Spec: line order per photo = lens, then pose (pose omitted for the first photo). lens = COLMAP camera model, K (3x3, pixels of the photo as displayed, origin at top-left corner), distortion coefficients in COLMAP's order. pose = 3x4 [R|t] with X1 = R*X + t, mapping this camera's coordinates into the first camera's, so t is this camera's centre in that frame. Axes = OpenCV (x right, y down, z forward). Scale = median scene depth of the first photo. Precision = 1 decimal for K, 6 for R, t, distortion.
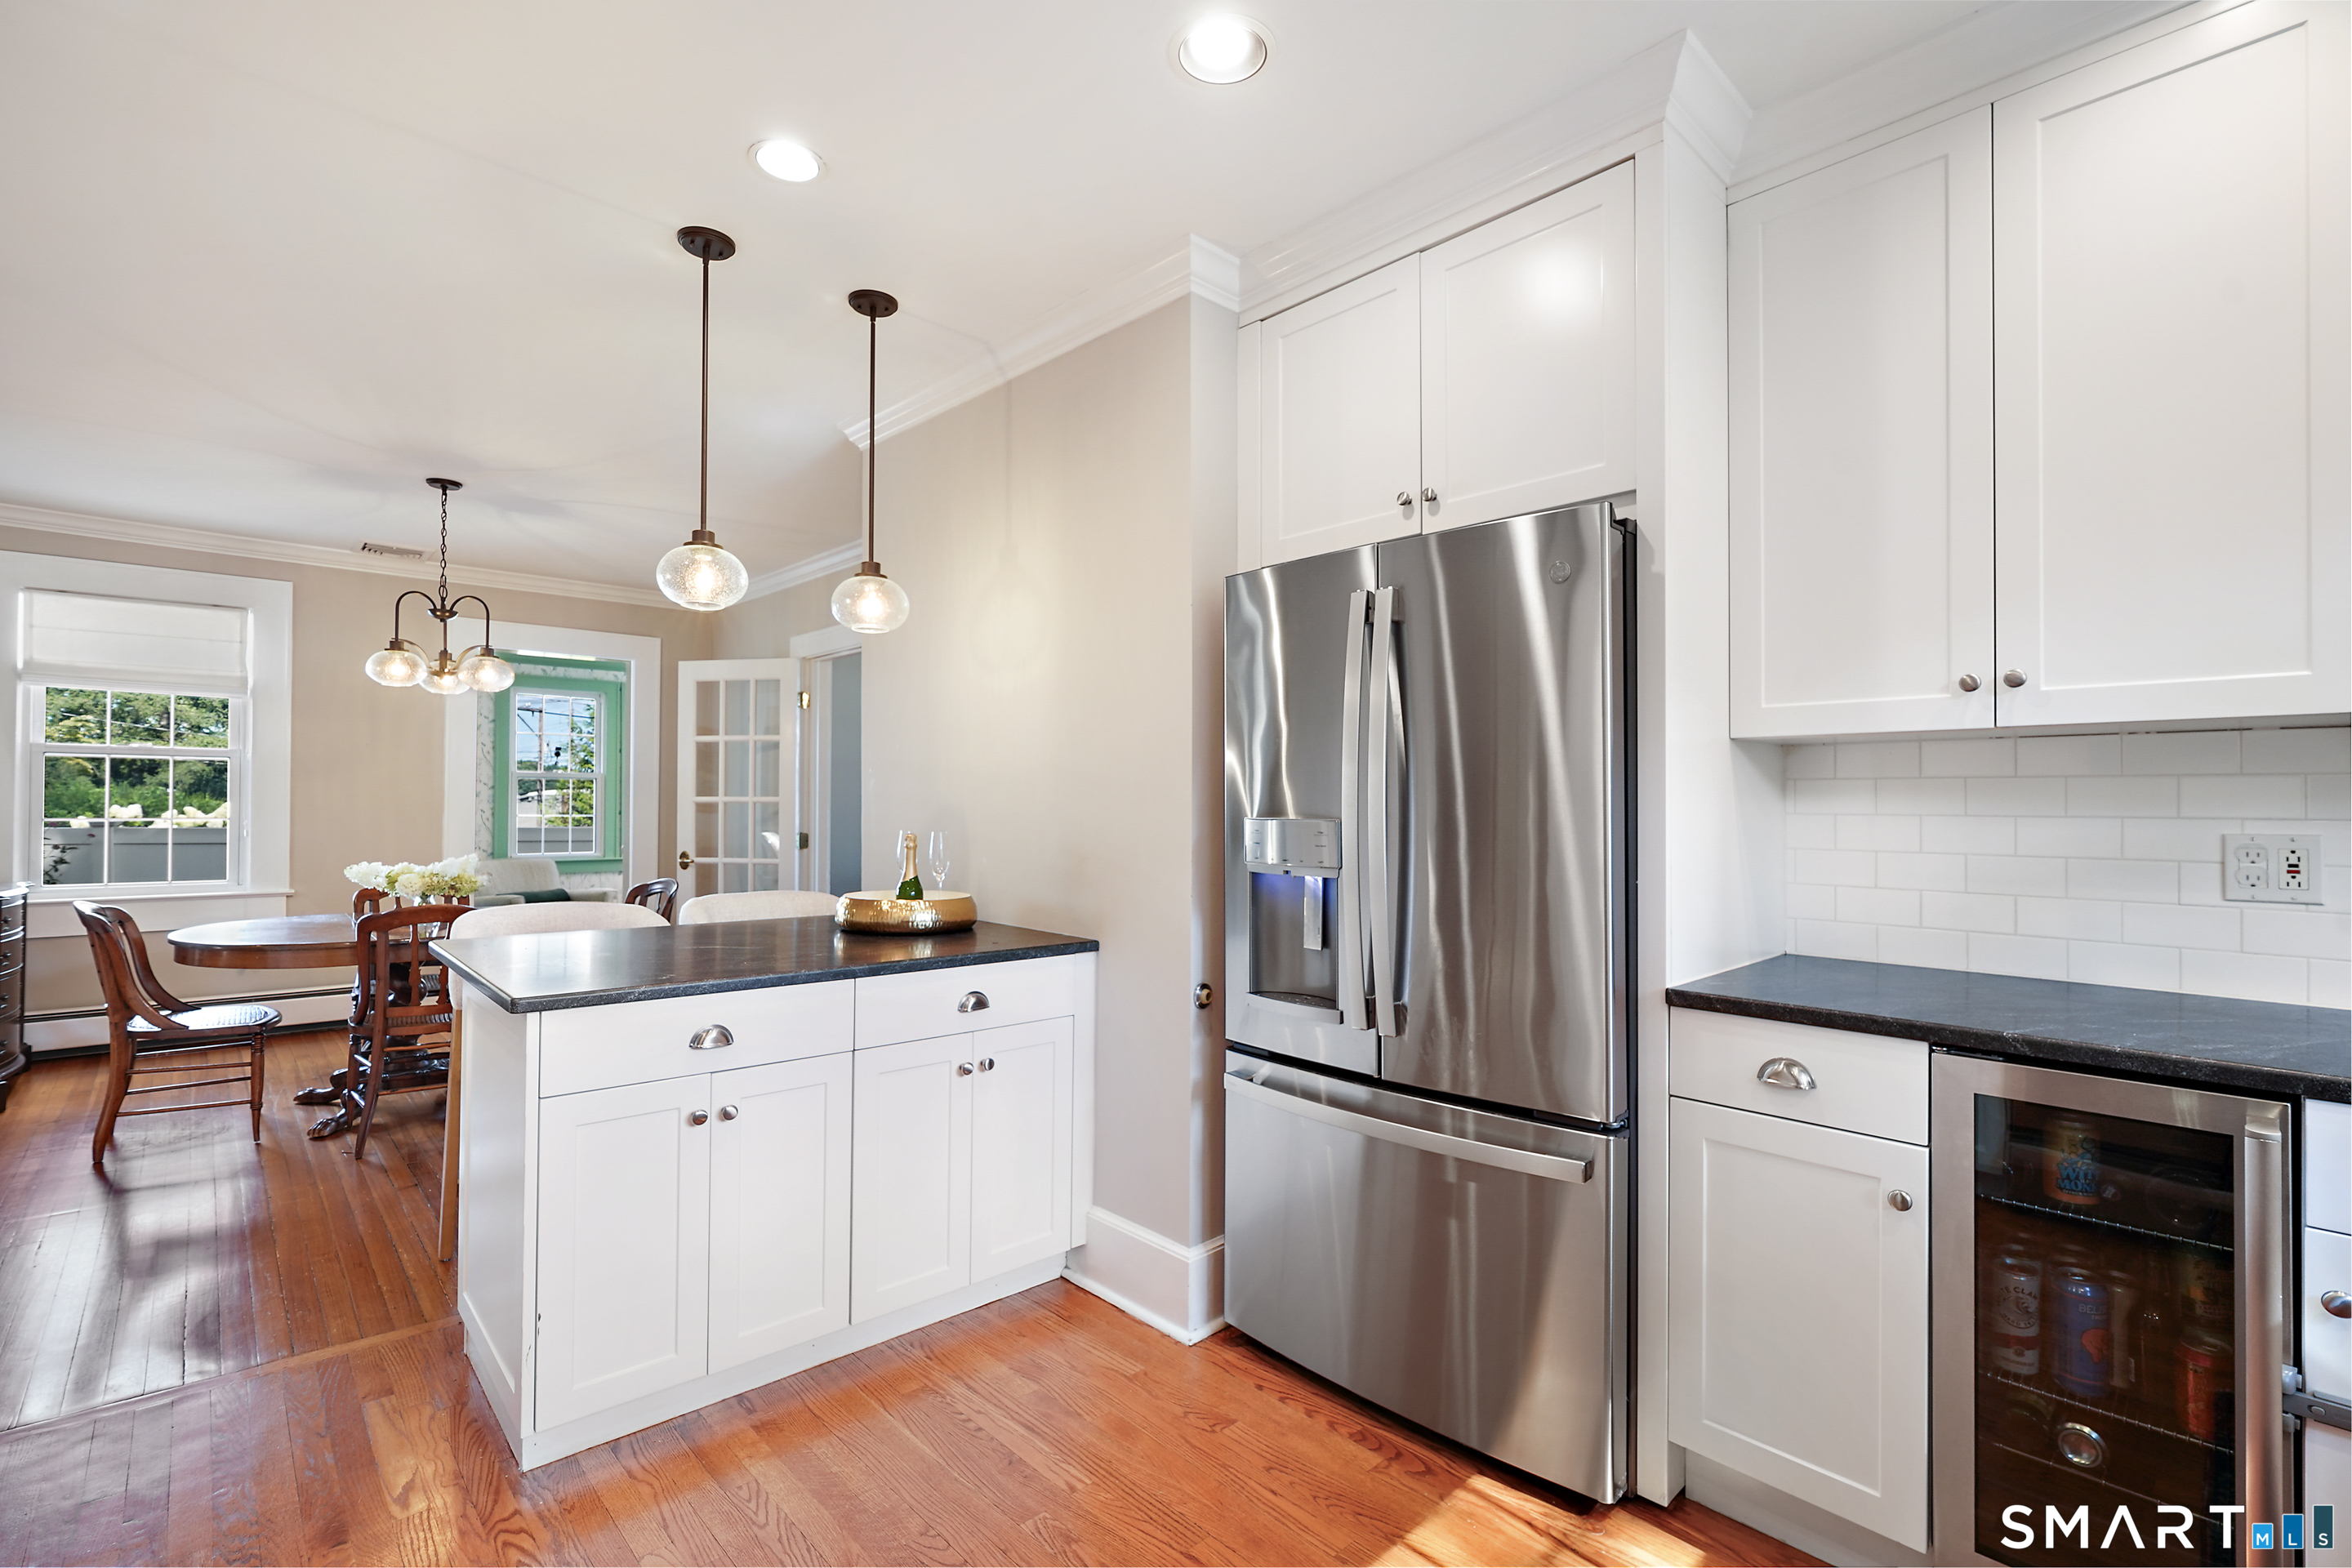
lens RADIAL K [[1058.2, 0, 1163.2], [0, 1058.2, 797.1], [0, 0, 1]] dist [-0.001547, 0.004139]
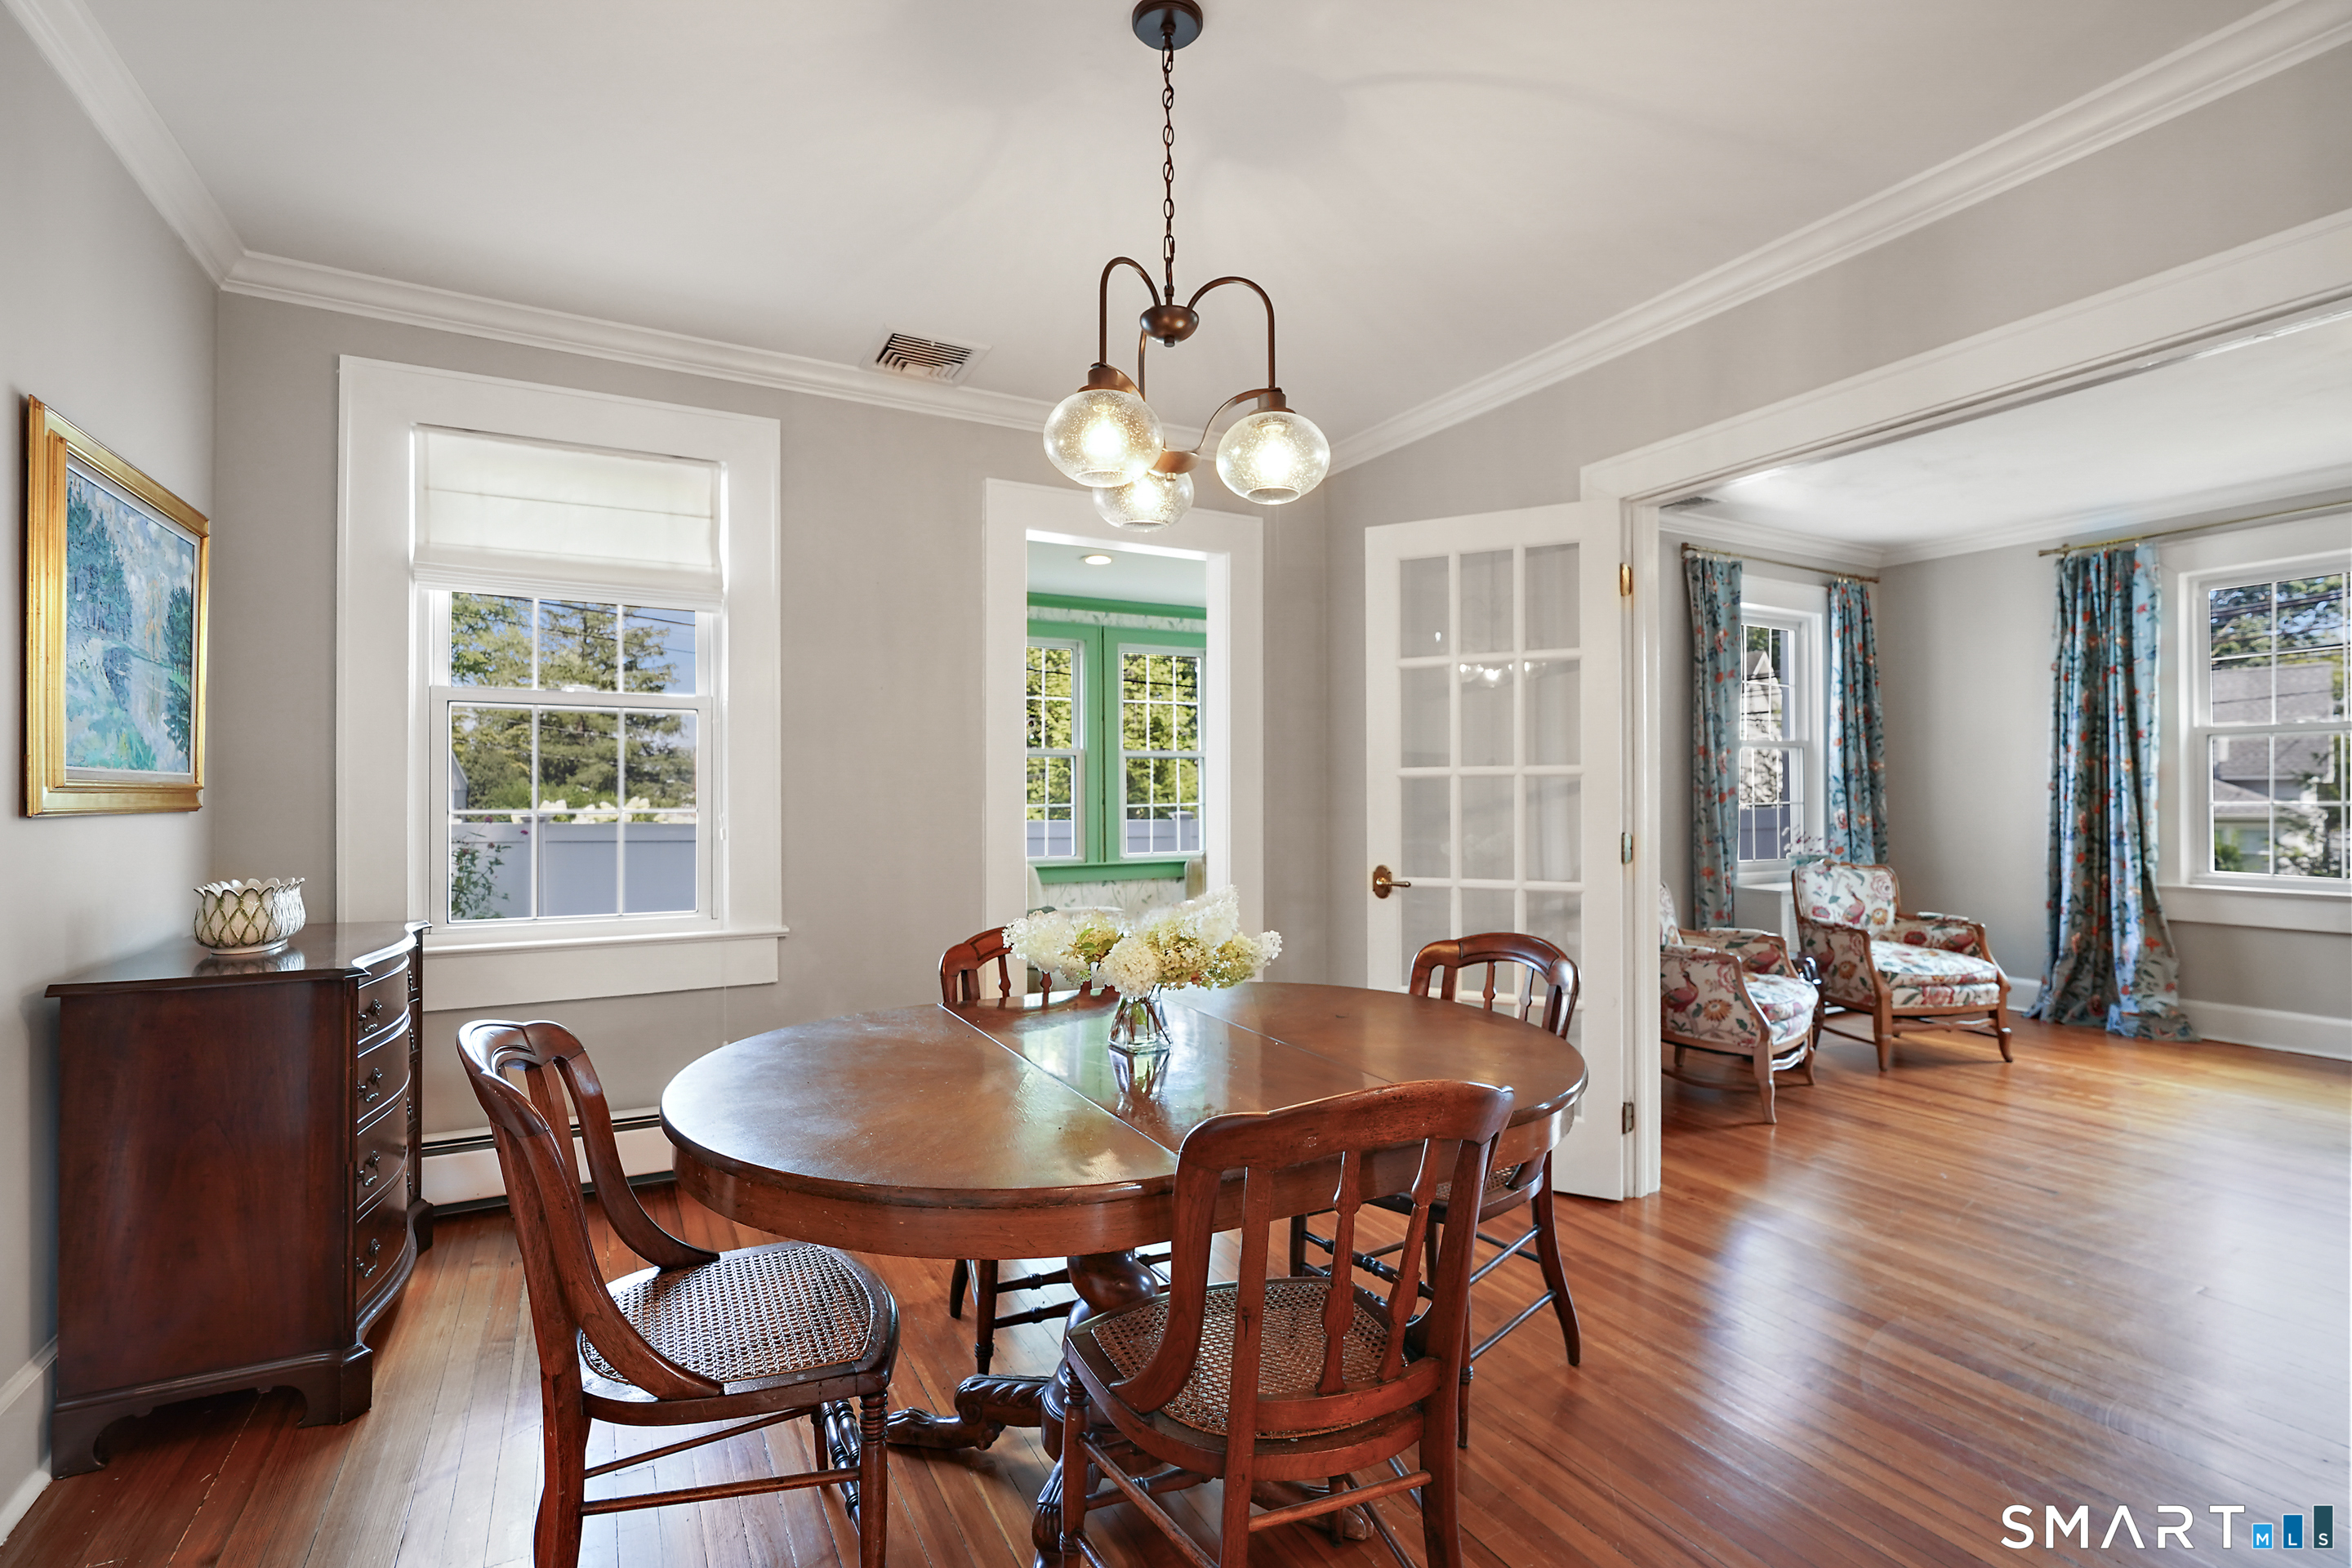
lens RADIAL K [[1058.2, 0, 1163.2], [0, 1058.2, 797.1], [0, 0, 1]] dist [-0.001547, 0.004139]
pose [[0.968516, -0.008460, -0.248806, -0.426775], [0.010591, 0.999918, 0.007226, 0.010205], [0.248724, -0.009633, 0.968526, 0.432451]]
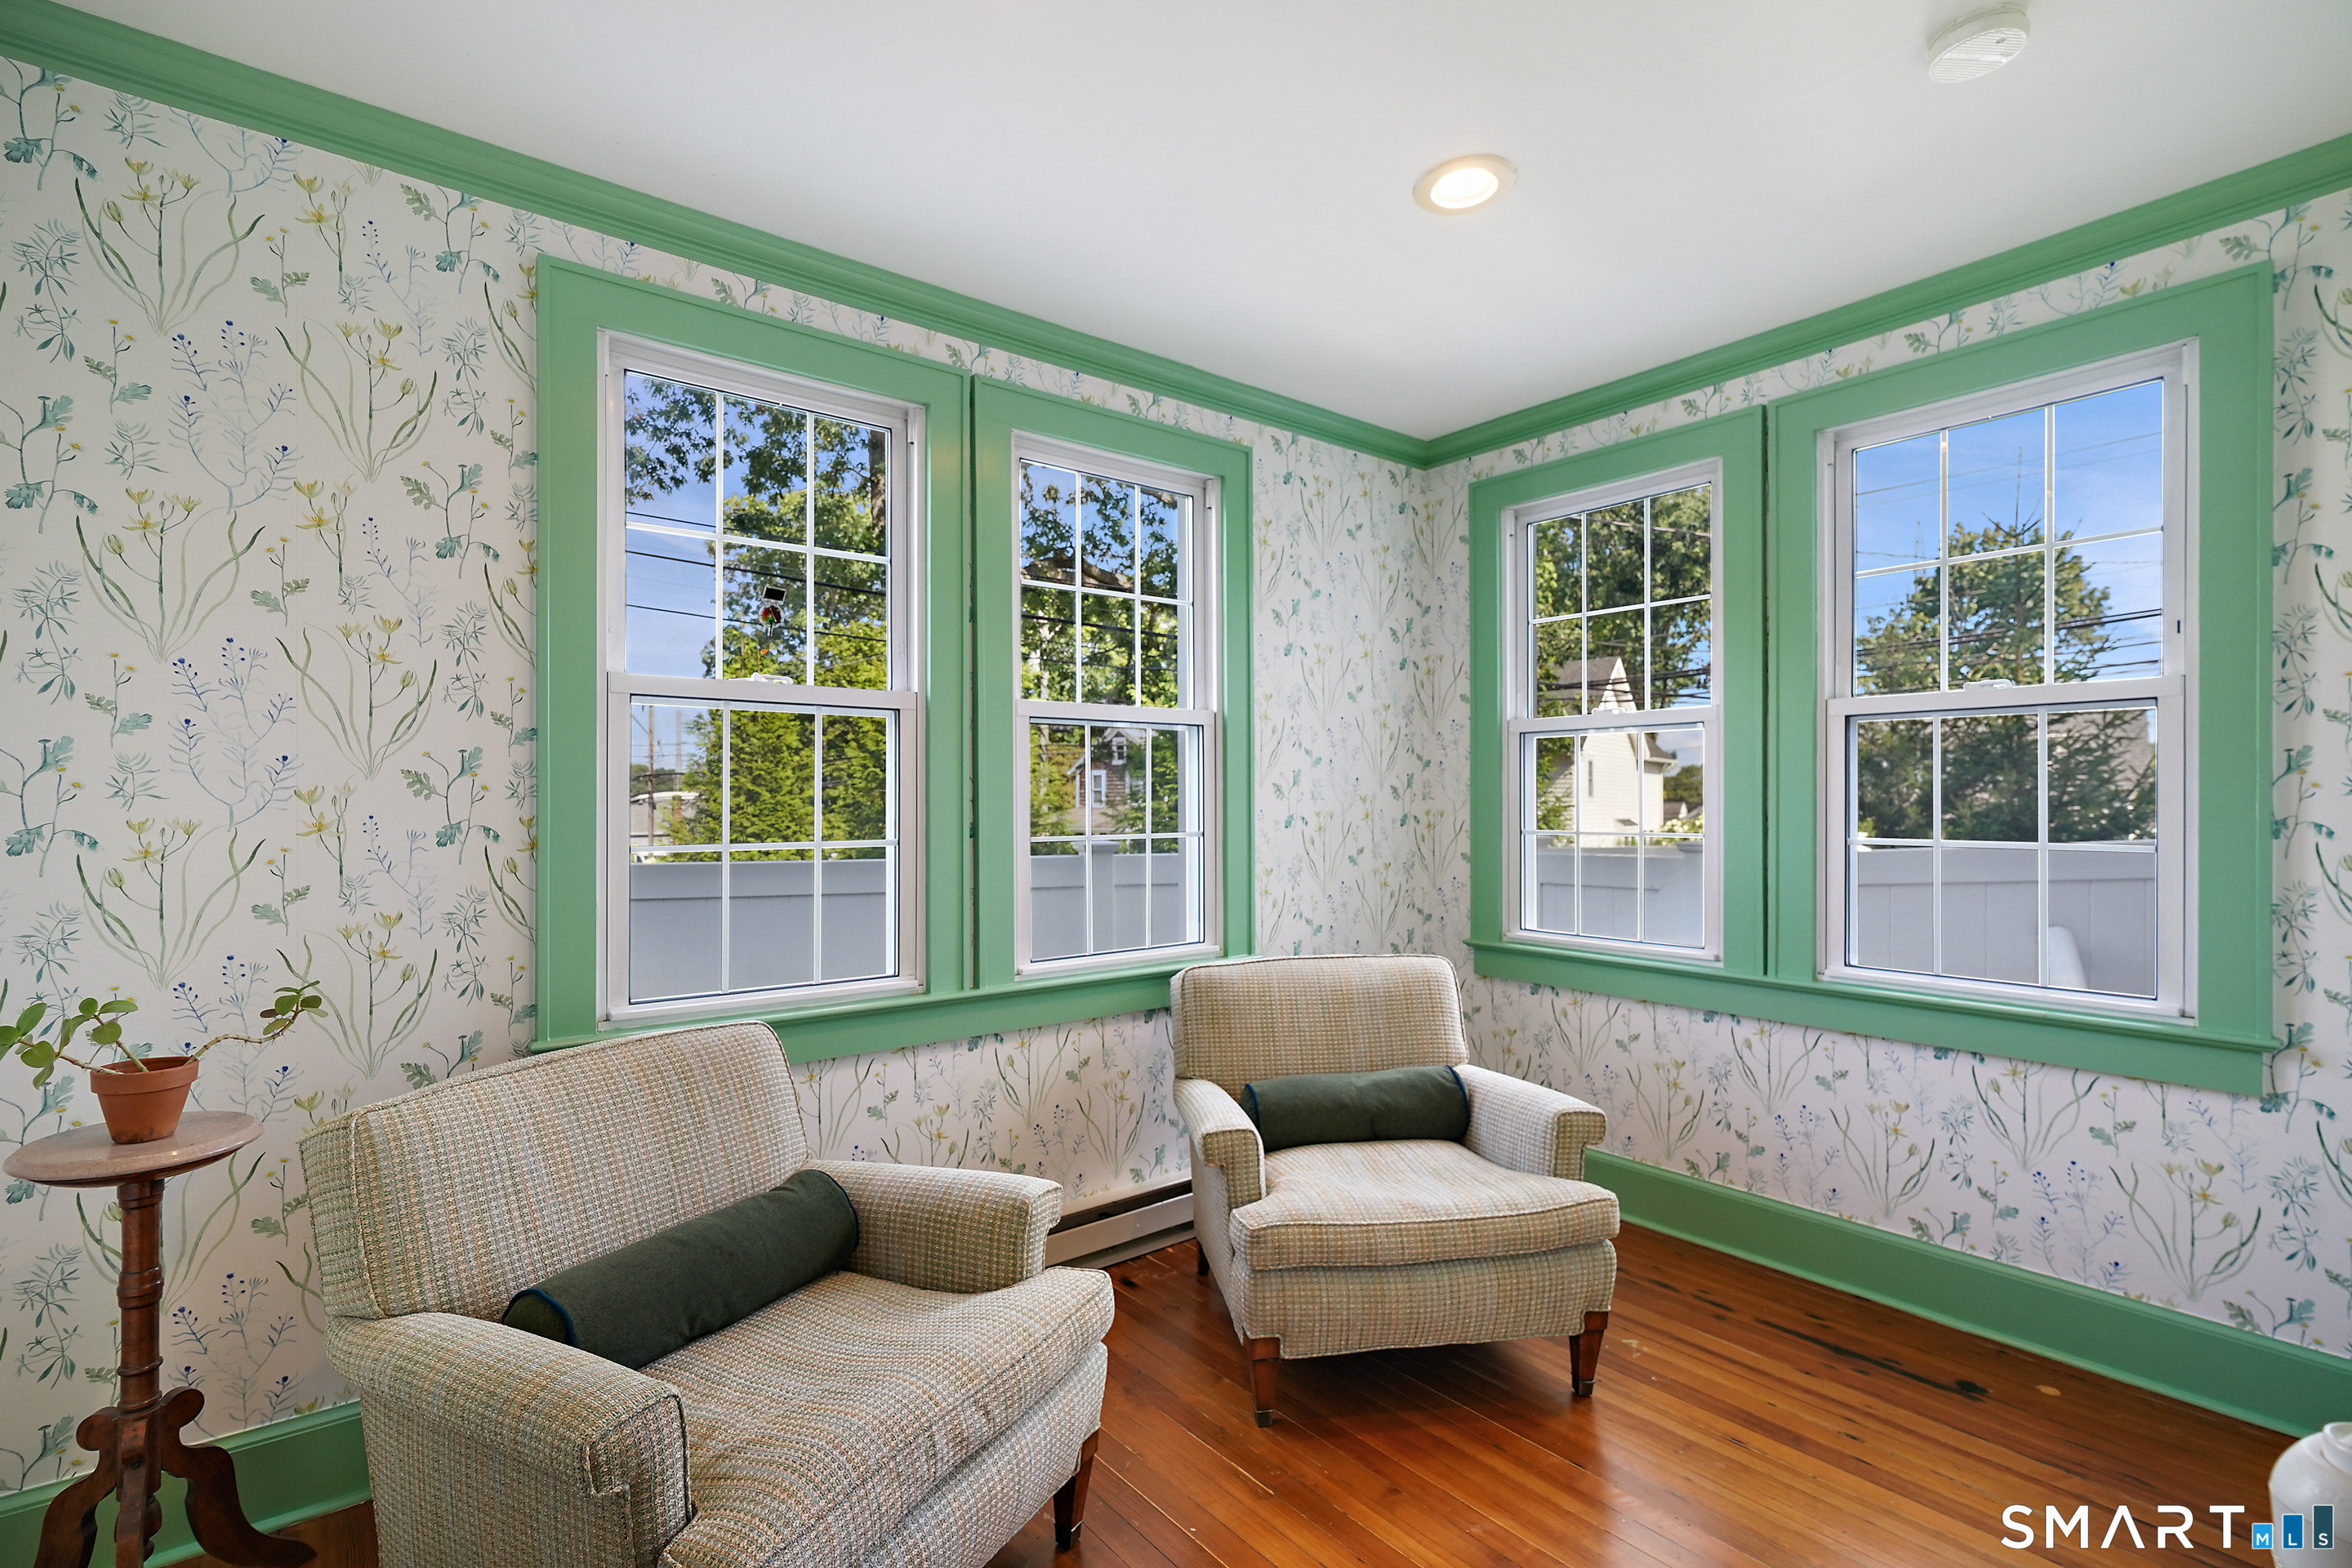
lens RADIAL K [[1058.2, 0, 1163.2], [0, 1058.2, 797.1], [0, 0, 1]] dist [-0.001547, 0.004139]
pose [[0.996832, -0.009068, -0.079014, -0.650387], [0.009235, 0.999956, 0.001756, 0.008399], [0.078994, -0.002480, 0.996872, 1.064196]]
